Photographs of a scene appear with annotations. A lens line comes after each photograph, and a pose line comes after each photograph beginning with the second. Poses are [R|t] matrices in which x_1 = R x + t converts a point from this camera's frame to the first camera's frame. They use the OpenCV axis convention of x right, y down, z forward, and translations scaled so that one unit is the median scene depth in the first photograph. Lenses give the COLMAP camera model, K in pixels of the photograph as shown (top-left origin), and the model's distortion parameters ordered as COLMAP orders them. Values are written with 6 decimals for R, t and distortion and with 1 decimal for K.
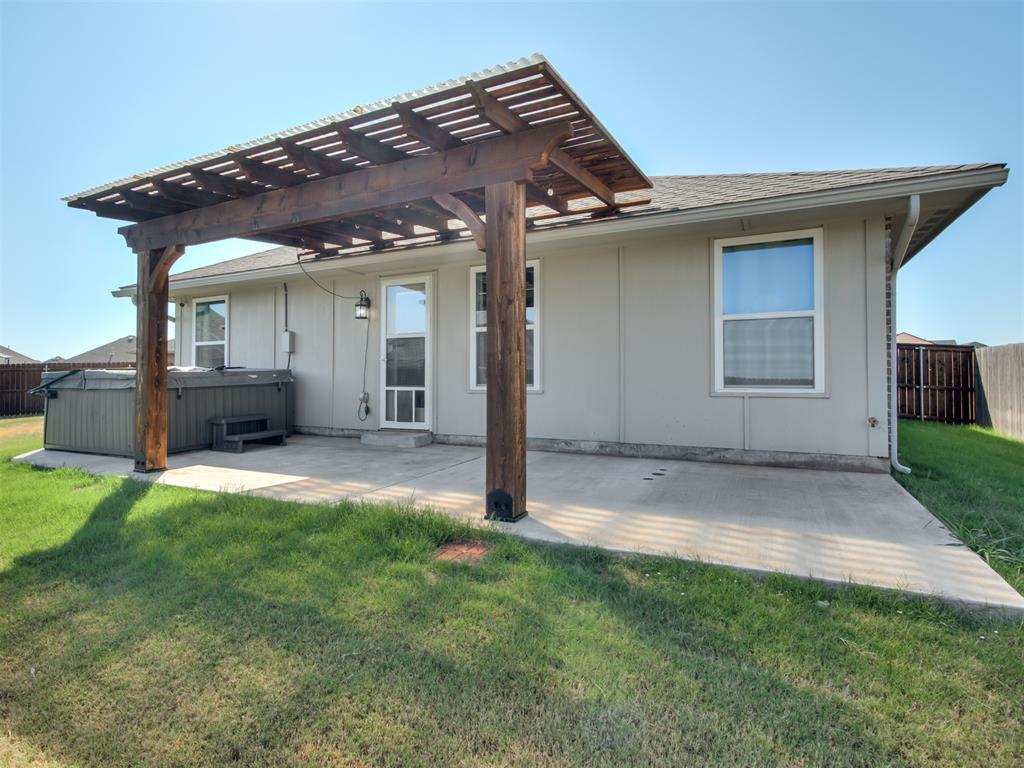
lens RADIAL K [[519.7, 0, 510.1], [0, 519.7, 376.6], [0, 0, 1]] dist [-0.001671, 0.000759]
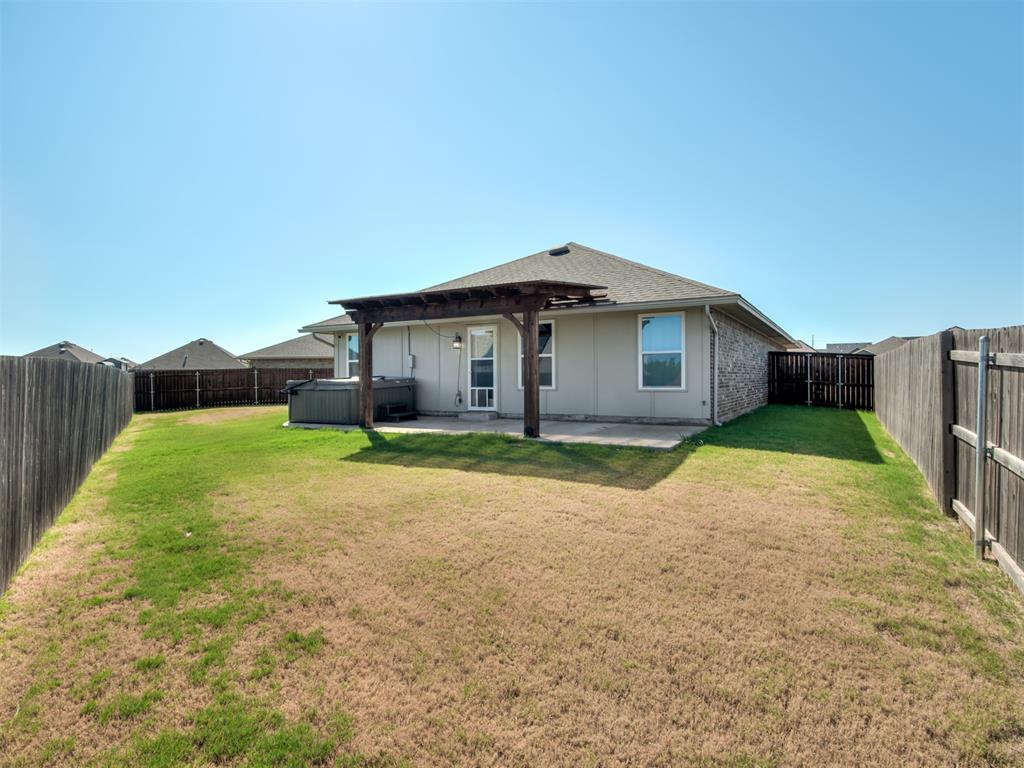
lens RADIAL K [[519.7, 0, 510.1], [0, 519.7, 376.6], [0, 0, 1]] dist [-0.001671, 0.000759]
pose [[0.995441, -0.009490, -0.094904, 0.065412], [0.010051, 0.999935, 0.005441, -0.026370], [0.094846, -0.006371, 0.995472, -0.789914]]
